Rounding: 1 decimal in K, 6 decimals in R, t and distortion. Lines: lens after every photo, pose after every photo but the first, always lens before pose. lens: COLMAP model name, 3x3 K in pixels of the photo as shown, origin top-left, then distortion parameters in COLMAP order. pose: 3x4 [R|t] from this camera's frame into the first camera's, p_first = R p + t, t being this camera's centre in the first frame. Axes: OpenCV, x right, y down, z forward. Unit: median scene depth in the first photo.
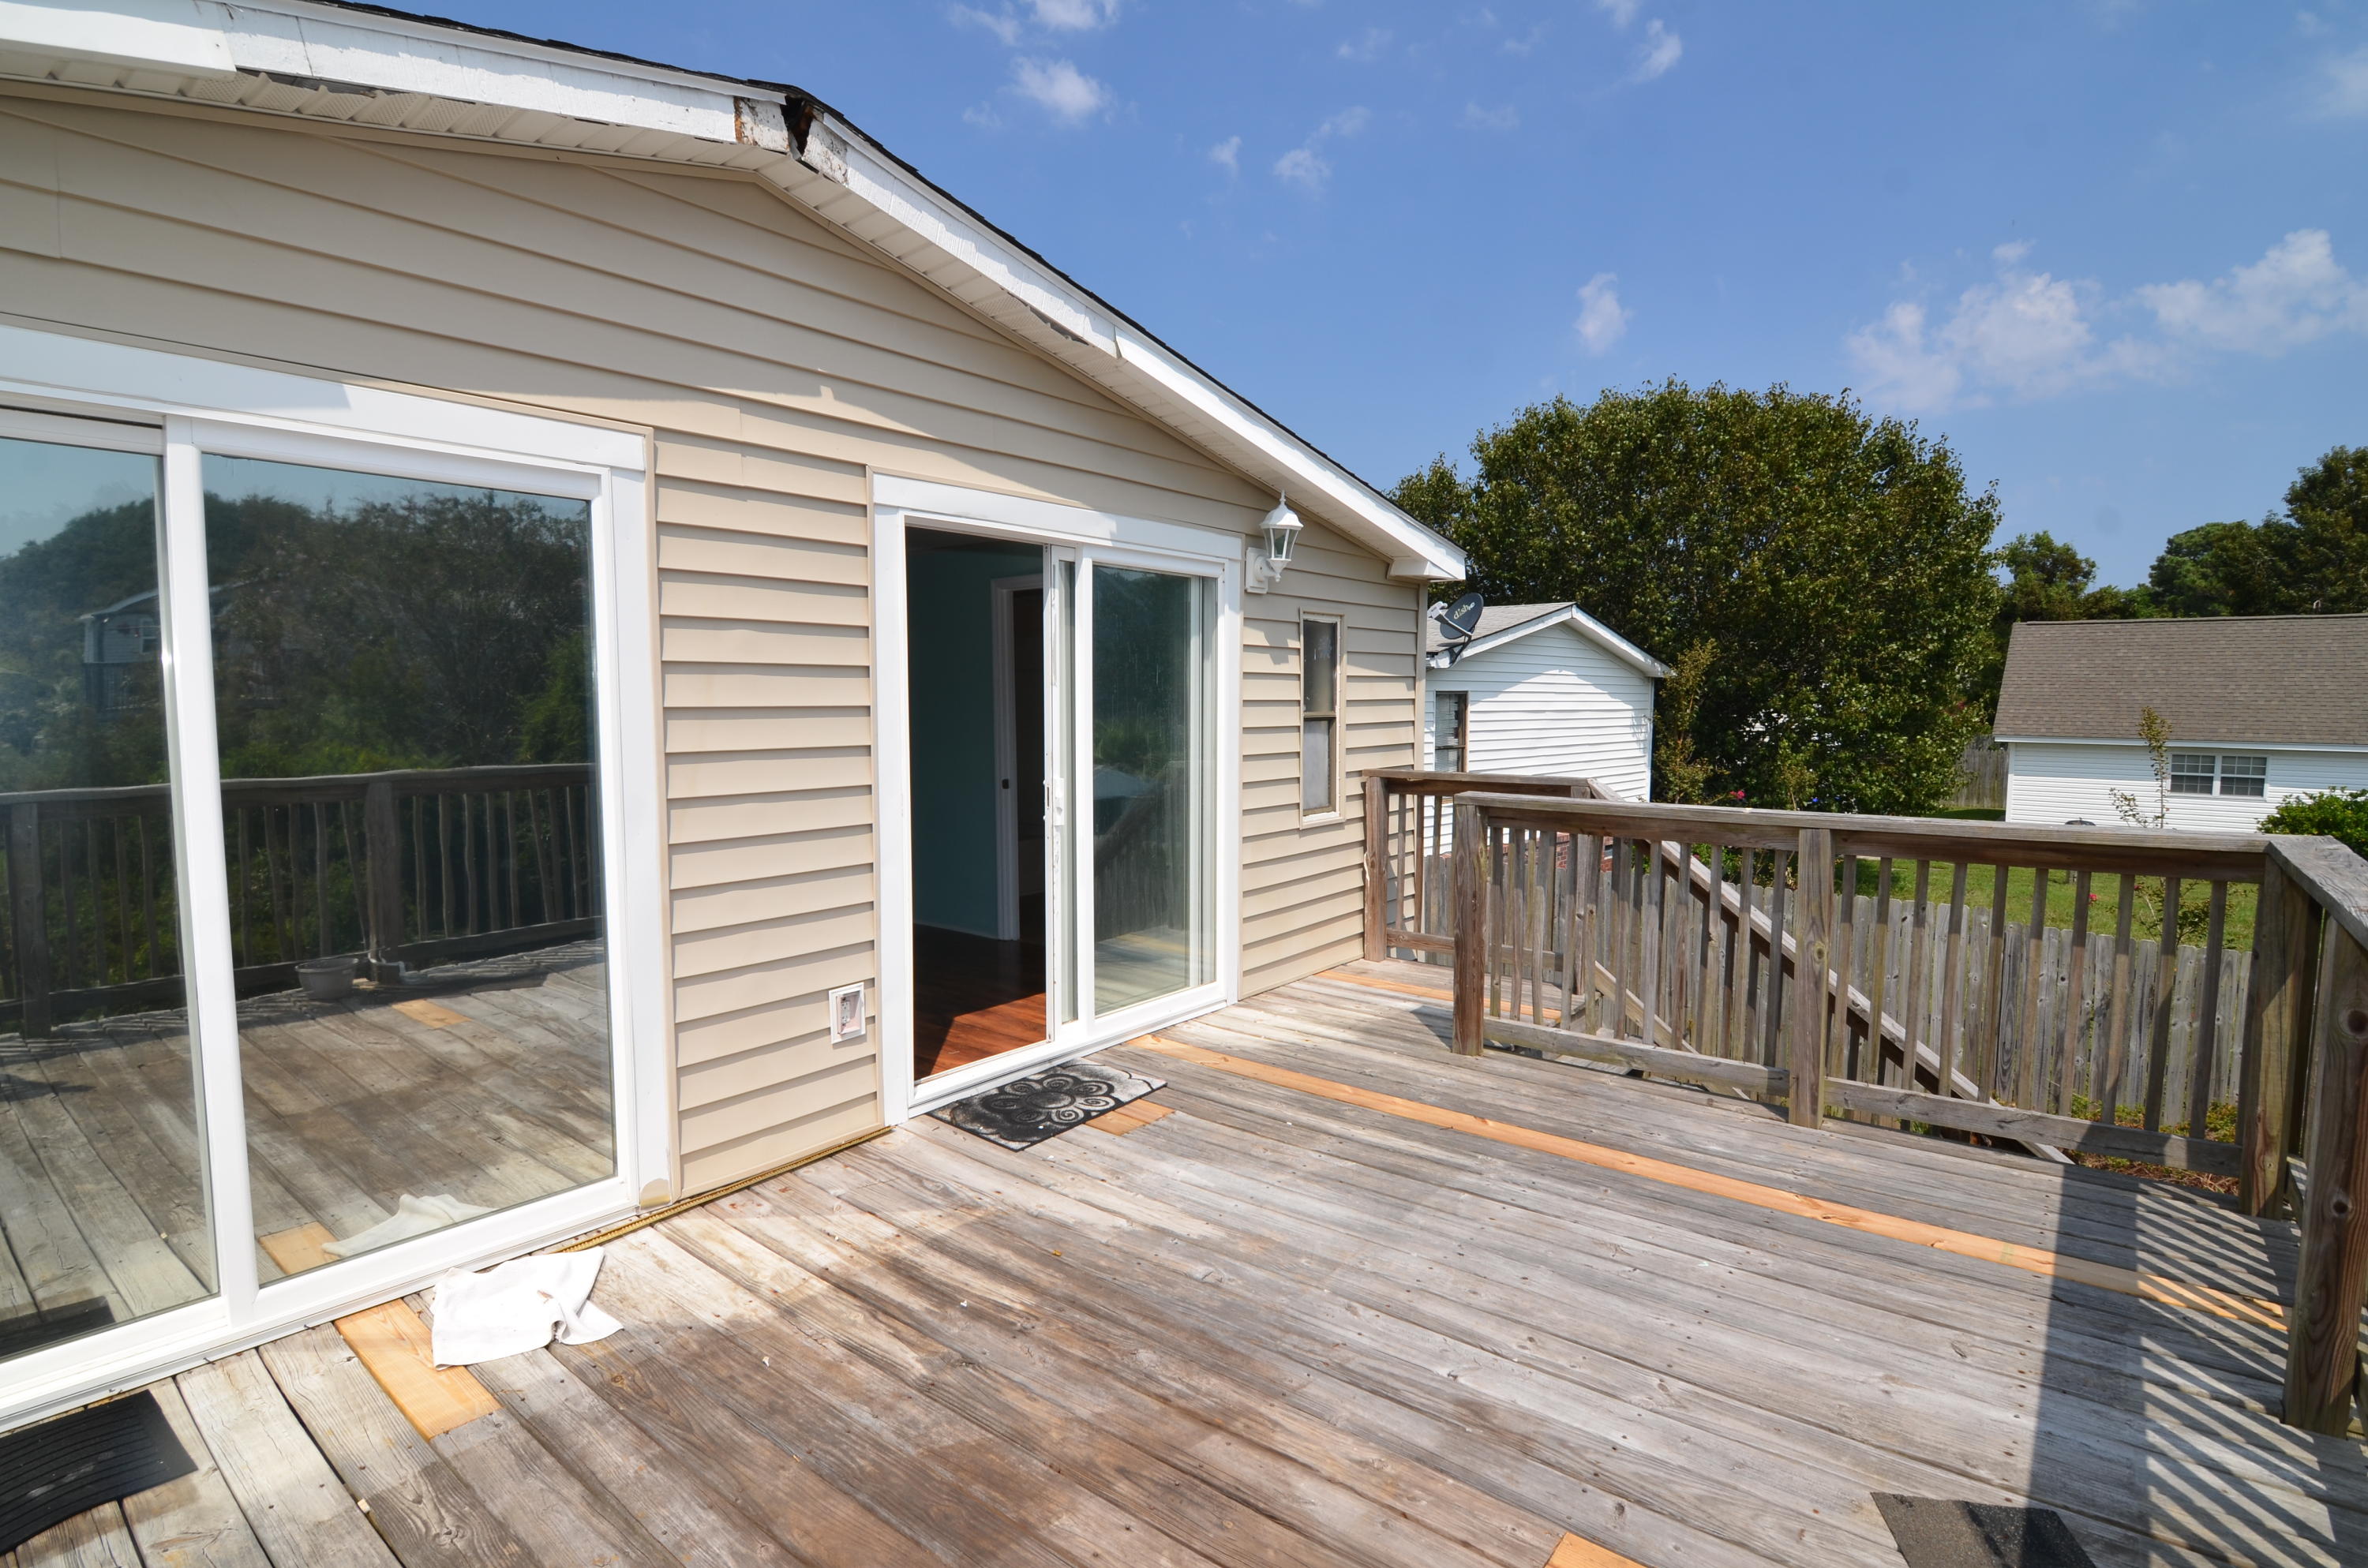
lens RADIAL K [[1140.0, 0, 1183.6], [0, 1140.0, 787.9], [0, 0, 1]] dist [-0.007491, -0.009275]
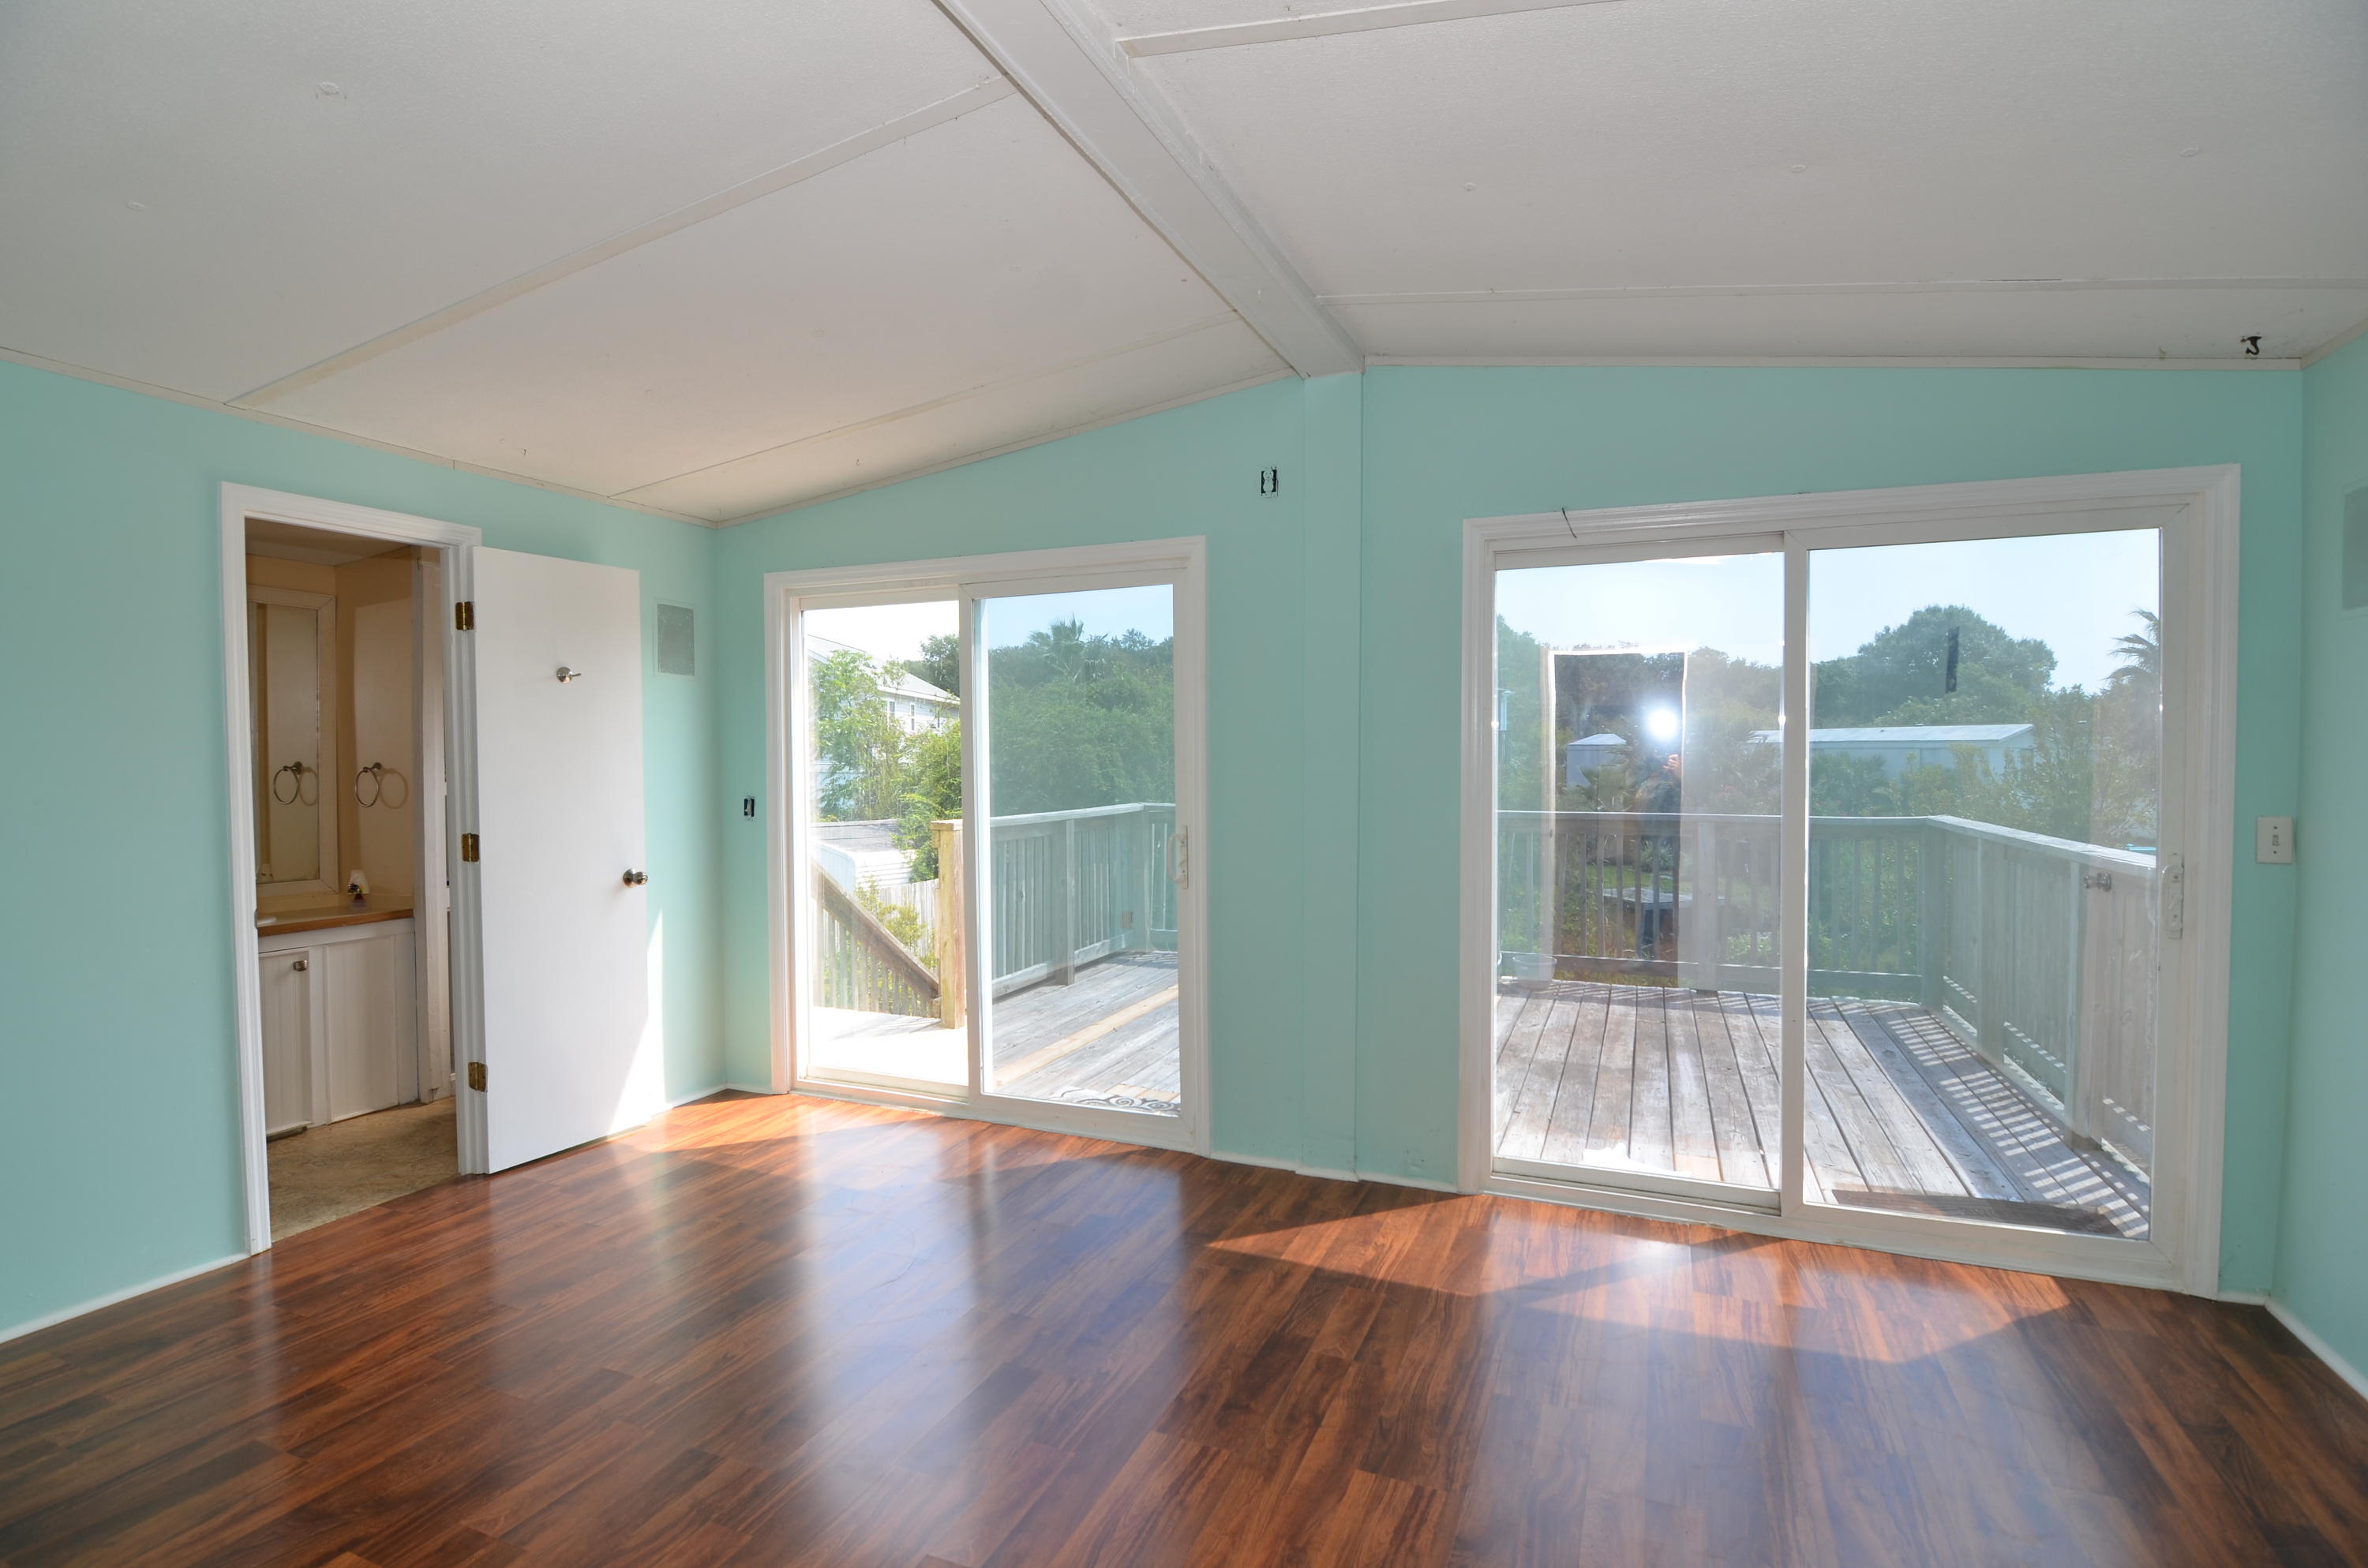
lens RADIAL K [[1140.0, 0, 1179.0], [0, 1140.0, 792.1], [0, 0, 1]] dist [-0.007491, -0.009275]
pose [[-0.285535, -0.032941, 0.957802, -1.847714], [0.079132, 0.995186, 0.057817, -0.150539], [-0.955096, 0.092302, -0.281554, 1.963464]]
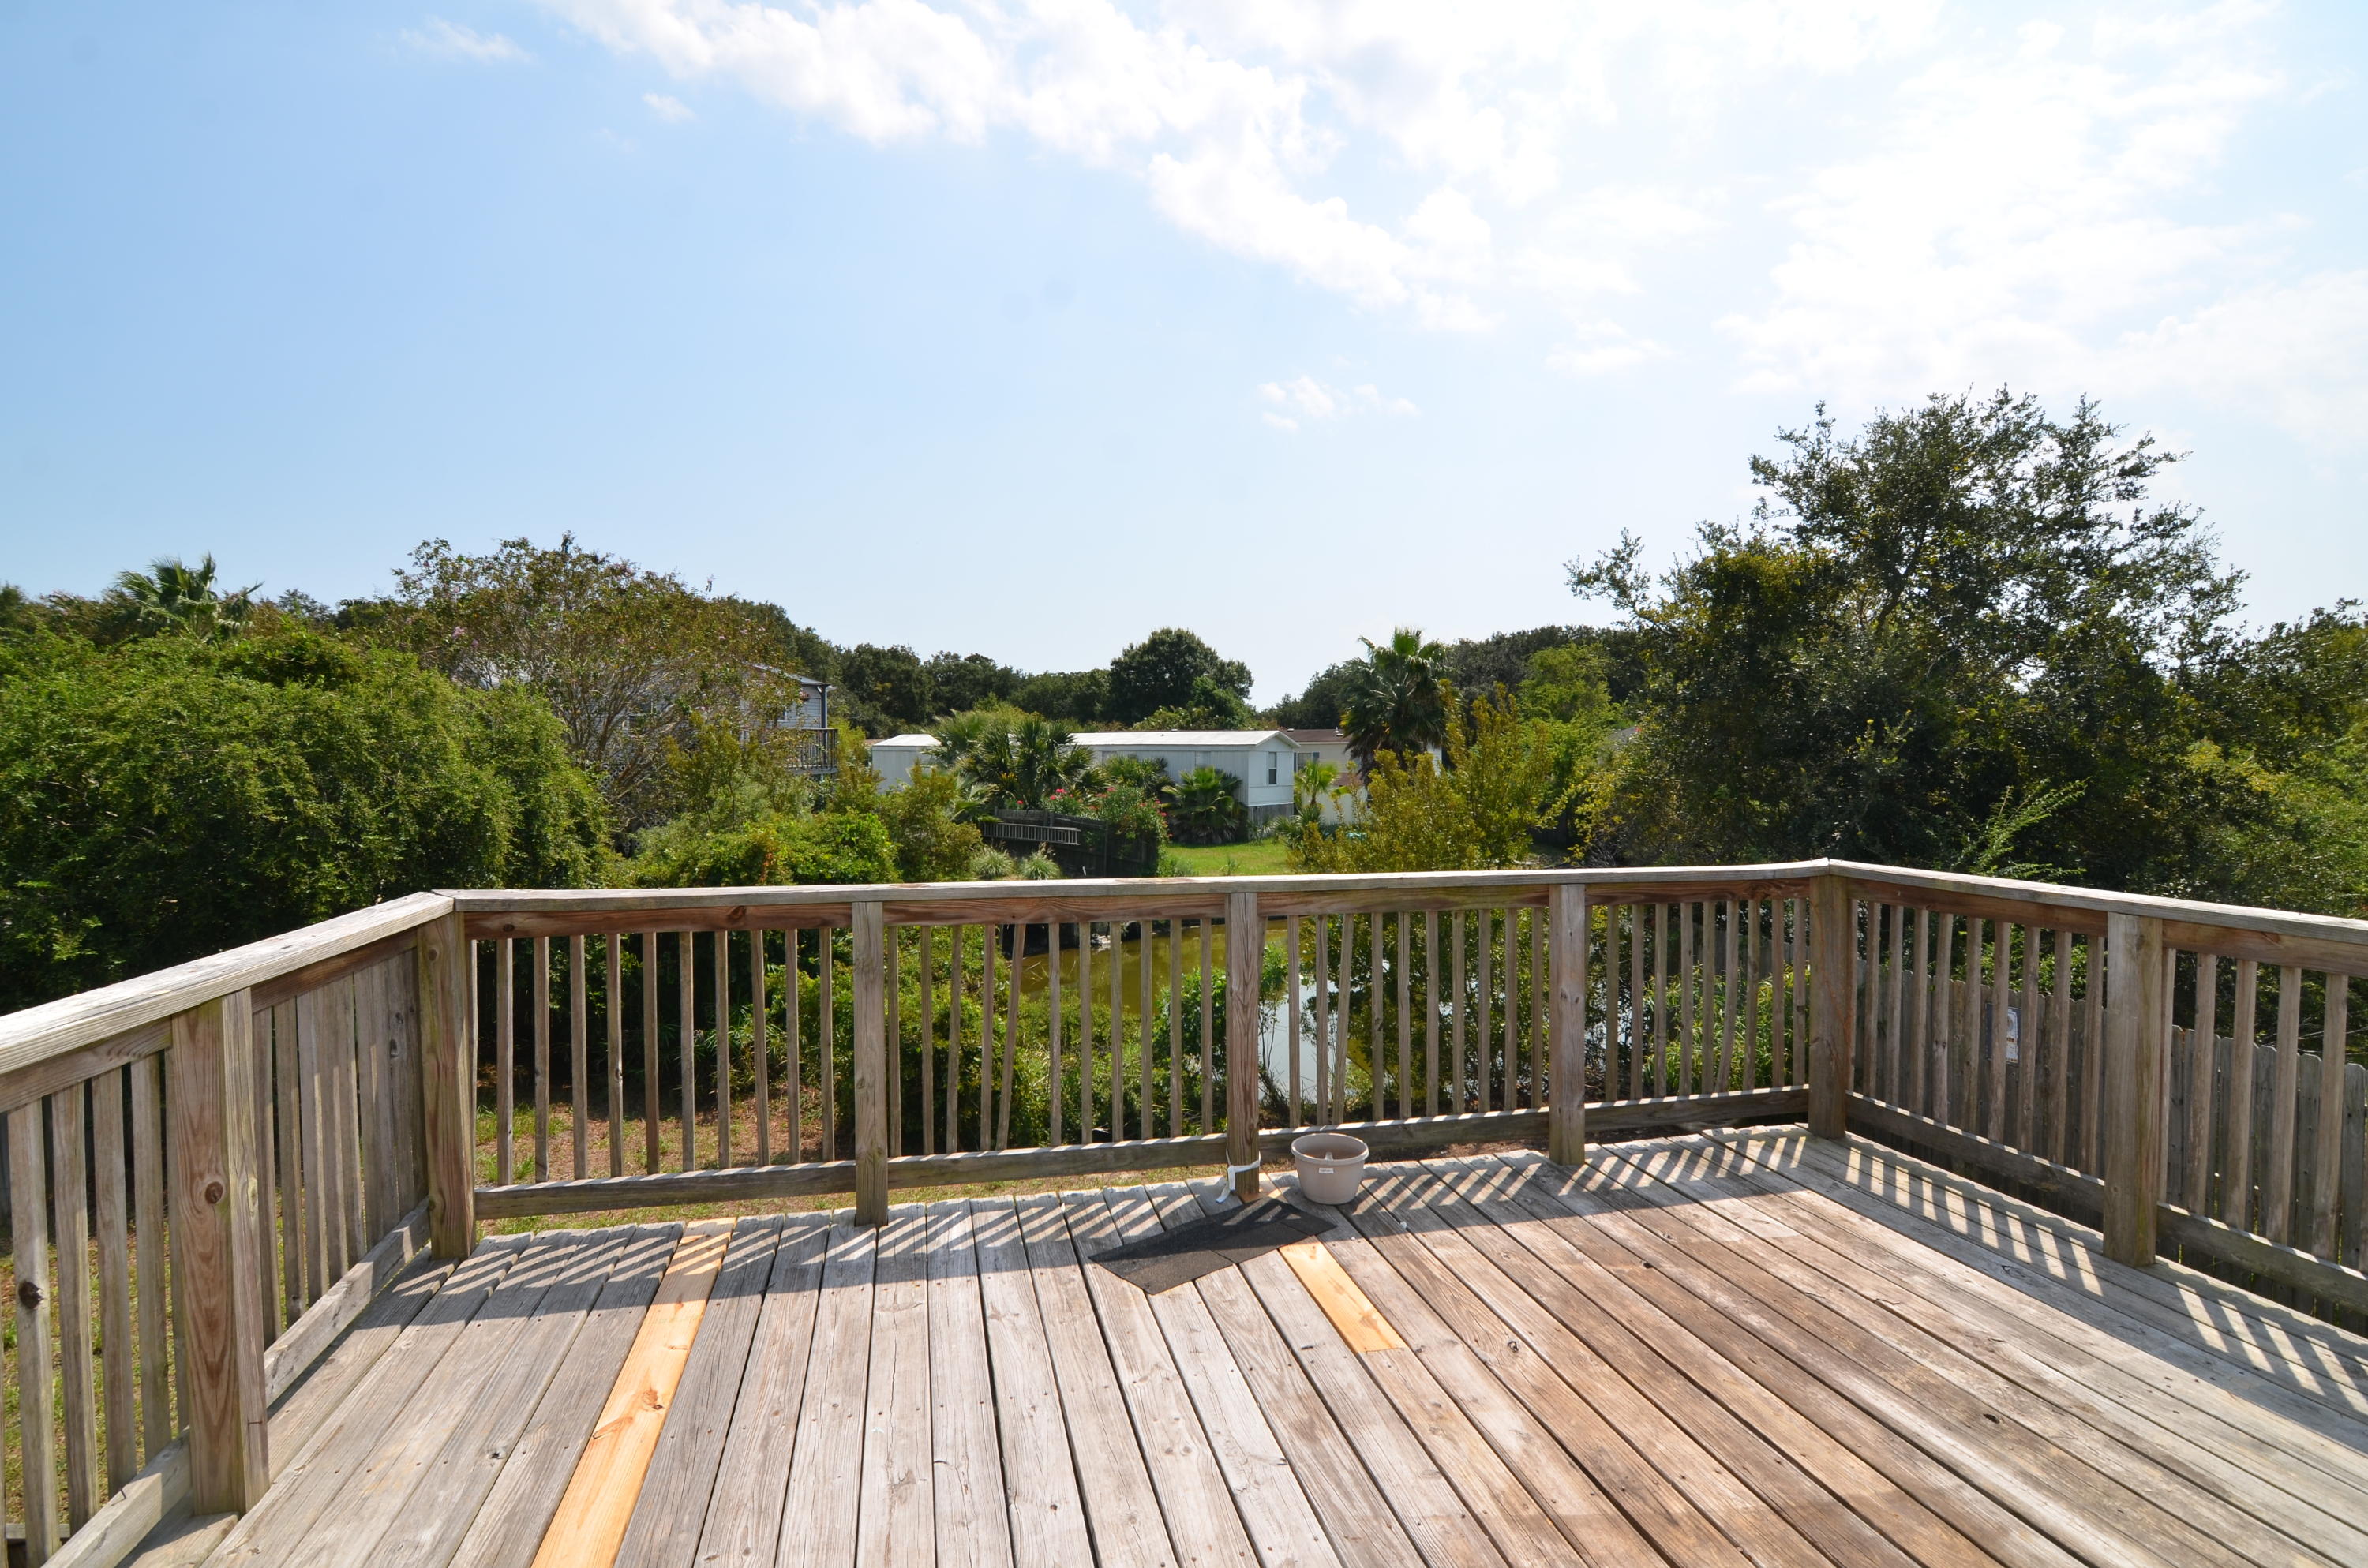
lens RADIAL K [[1140.0, 0, 1188.7], [0, 1140.0, 785.0], [0, 0, 1]] dist [-0.007491, -0.009275]
pose [[-0.795095, -0.019698, 0.606165, -0.263195], [0.045673, 0.994690, 0.092232, -0.149182], [-0.604763, 0.101018, -0.789973, 1.672396]]
